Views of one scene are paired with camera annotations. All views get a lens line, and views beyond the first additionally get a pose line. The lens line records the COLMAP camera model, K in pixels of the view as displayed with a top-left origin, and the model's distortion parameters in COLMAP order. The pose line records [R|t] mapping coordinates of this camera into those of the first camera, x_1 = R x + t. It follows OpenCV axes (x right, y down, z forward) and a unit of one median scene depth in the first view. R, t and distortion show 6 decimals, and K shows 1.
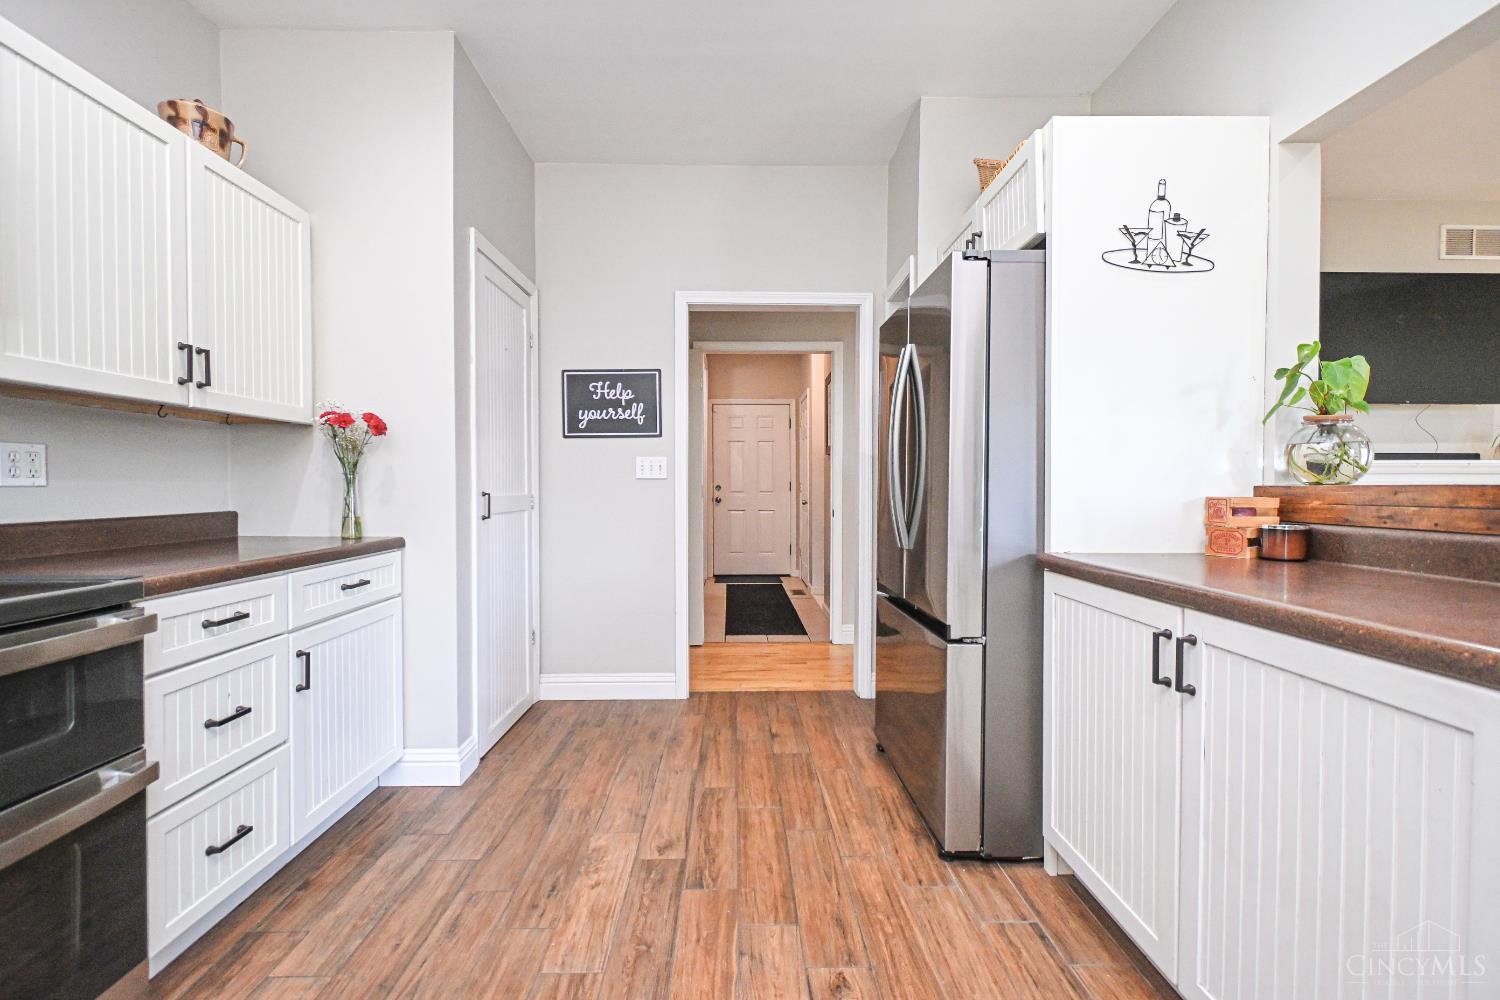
lens RADIAL K [[658.7, 0, 755.4], [0, 658.7, 495.3], [0, 0, 1]] dist [0.003996, -0.002121]
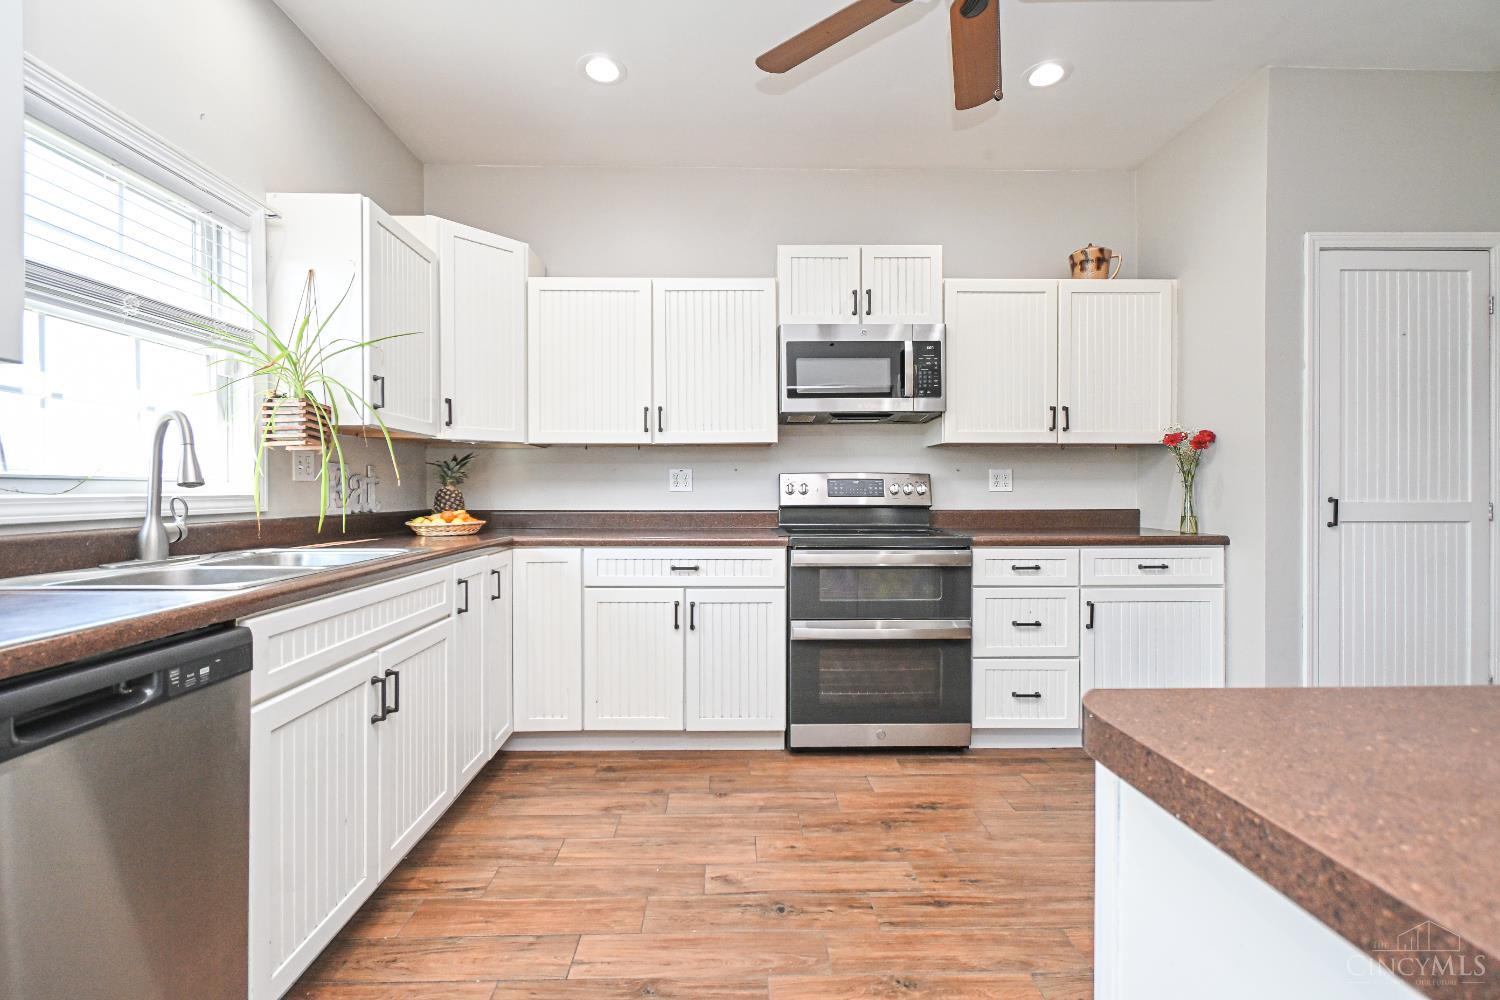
lens RADIAL K [[658.7, 0, 745.9], [0, 658.7, 494.7], [0, 0, 1]] dist [0.003996, -0.002121]
pose [[0.013950, 0.005341, -0.999888, 0.757504], [-0.014286, 0.999885, 0.005142, -0.002830], [0.999801, 0.014213, 0.014025, 0.188668]]
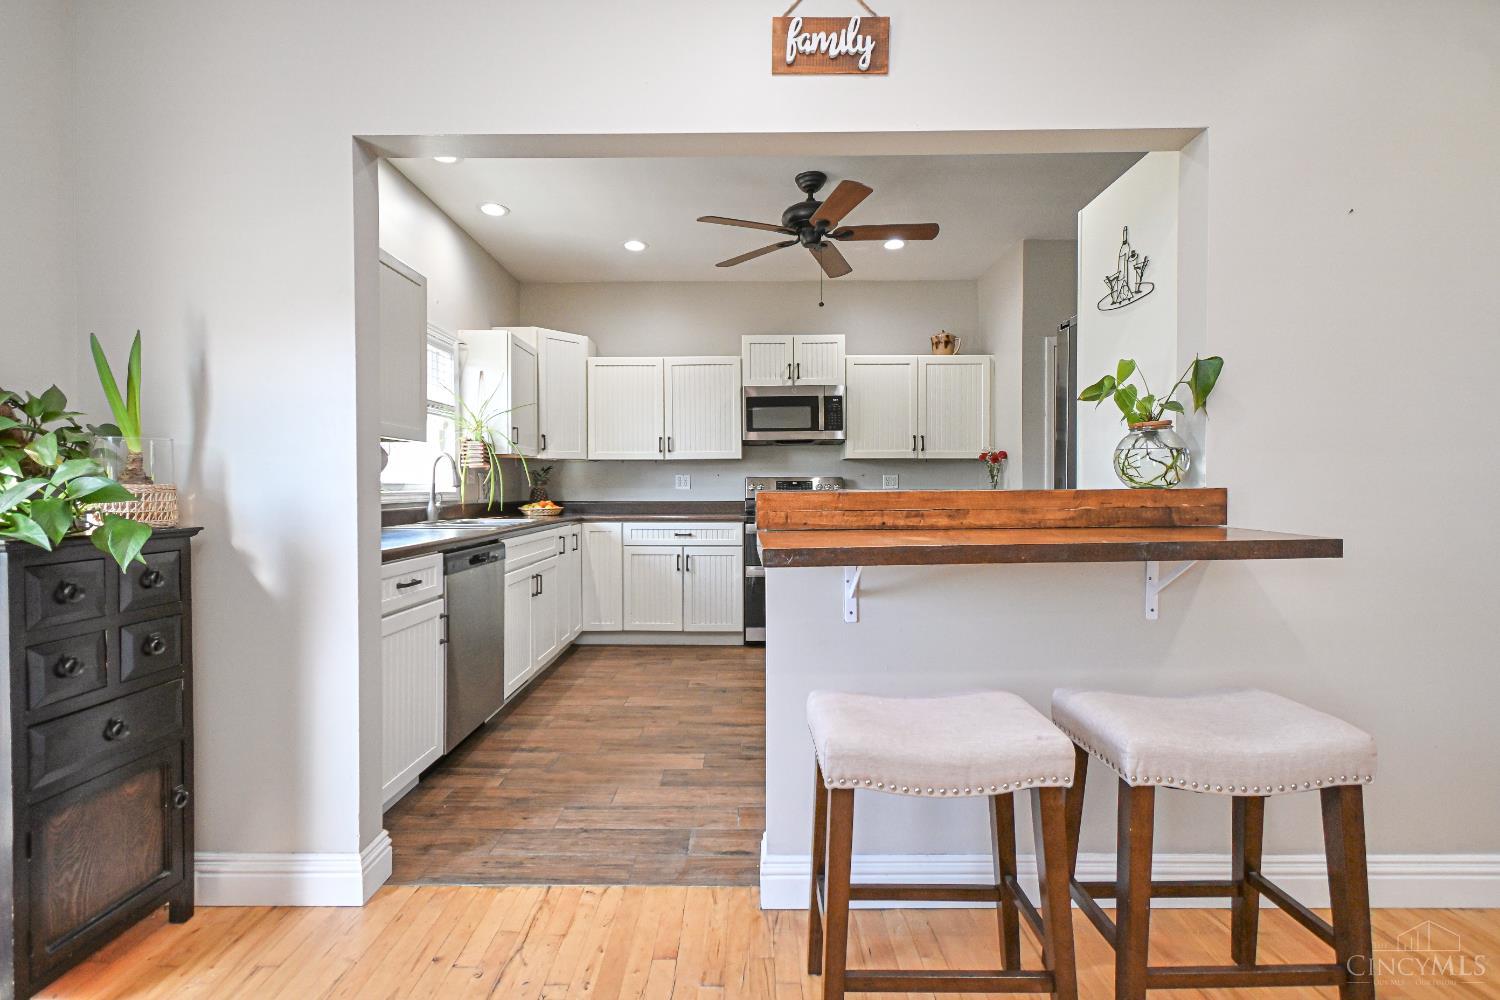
lens RADIAL K [[658.7, 0, 748.8], [0, 658.7, 493.4], [0, 0, 1]] dist [0.003996, -0.002121]
pose [[-0.009959, 0.008386, -0.999915, 1.720240], [-0.013051, 0.999879, 0.008515, -0.008491], [0.999865, 0.013135, -0.009848, 0.338917]]
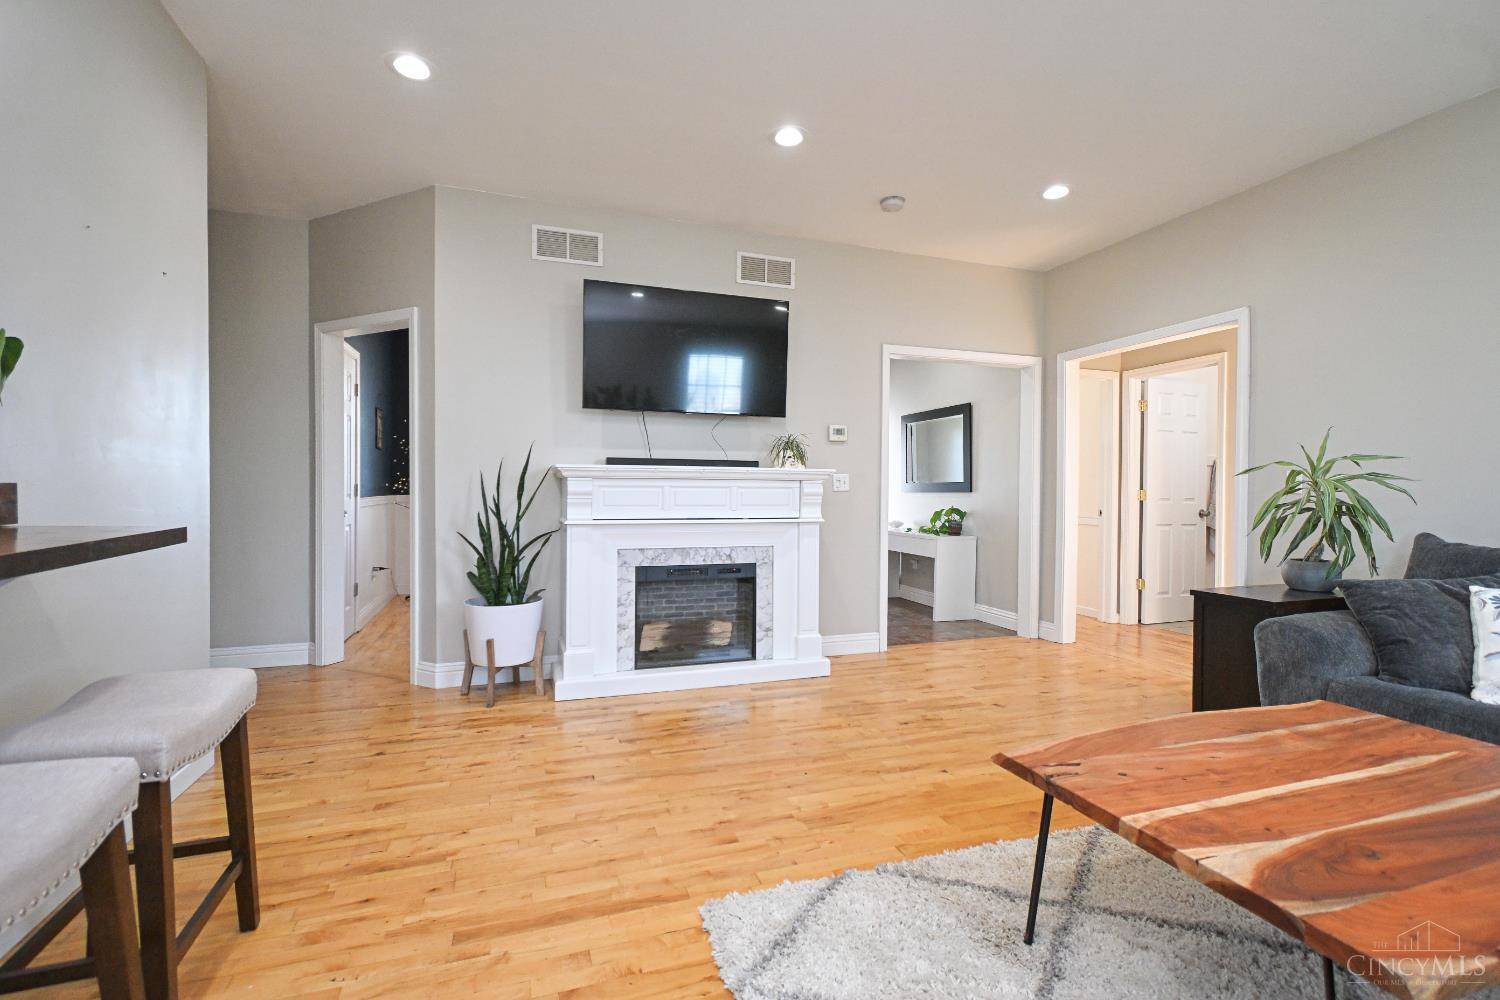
lens RADIAL K [[658.7, 0, 749.7], [0, 658.7, 497.3], [0, 0, 1]] dist [0.003996, -0.002121]
pose [[0.947896, 0.003955, 0.318556, 1.409750], [-0.002983, 0.999989, -0.003539, 0.000985], [-0.318566, 0.002405, 0.947898, -0.075709]]
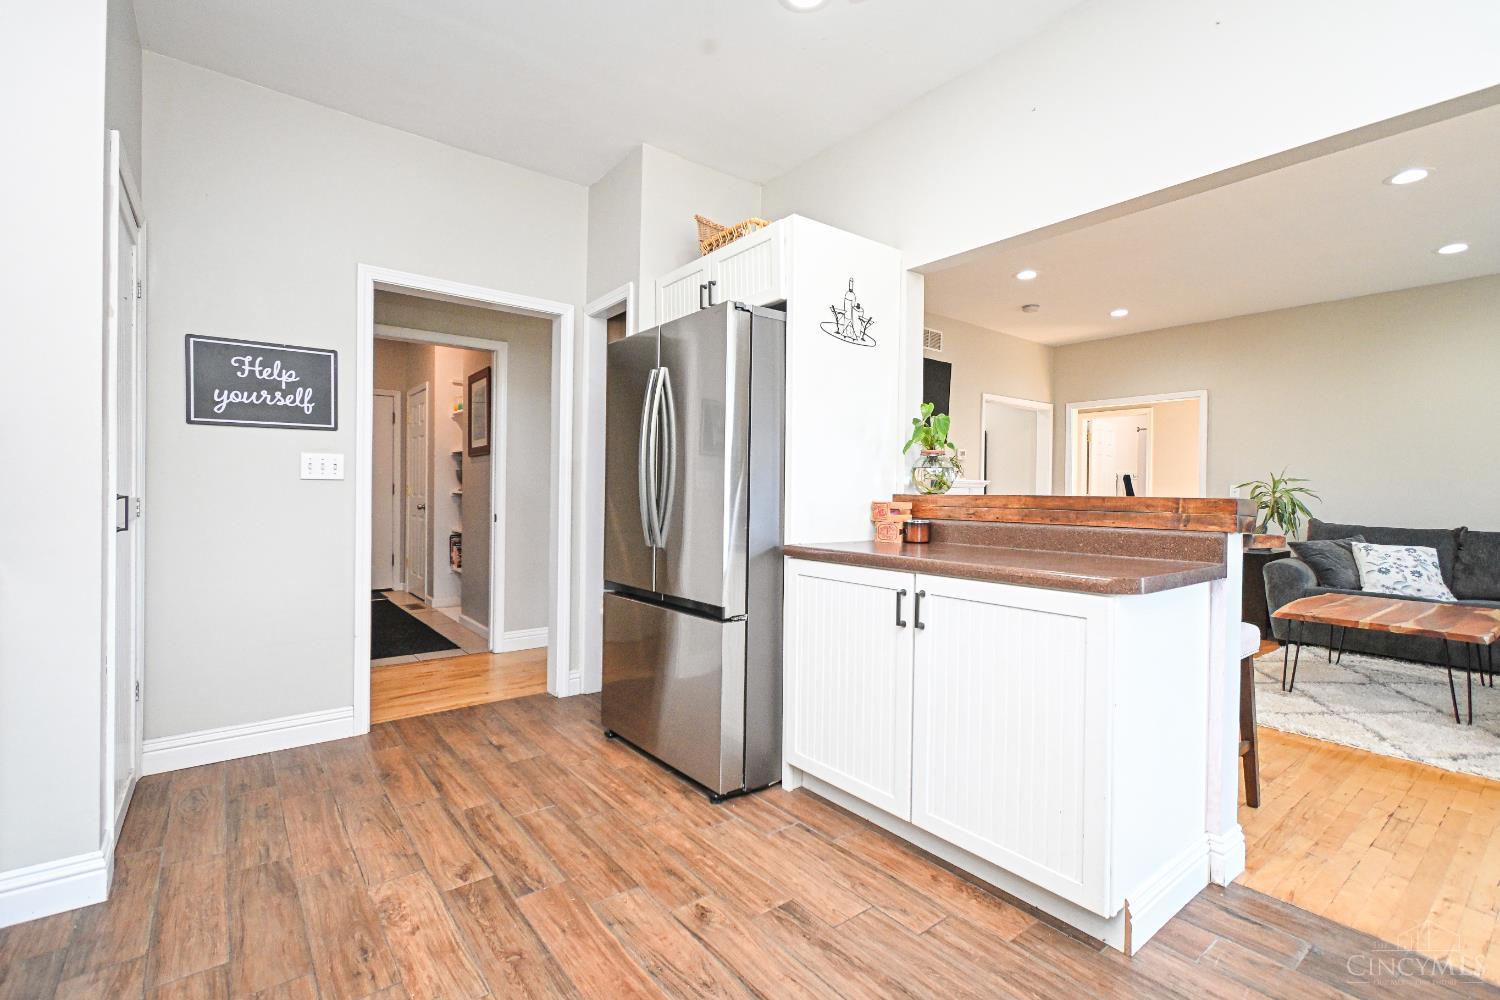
lens RADIAL K [[658.7, 0, 757.4], [0, 658.7, 497.1], [0, 0, 1]] dist [0.003996, -0.002121]
pose [[0.799437, 0.005035, 0.600729, -0.376220], [-0.002850, 0.999985, -0.004587, -0.000572], [-0.600743, 0.001955, 0.799440, -0.008014]]
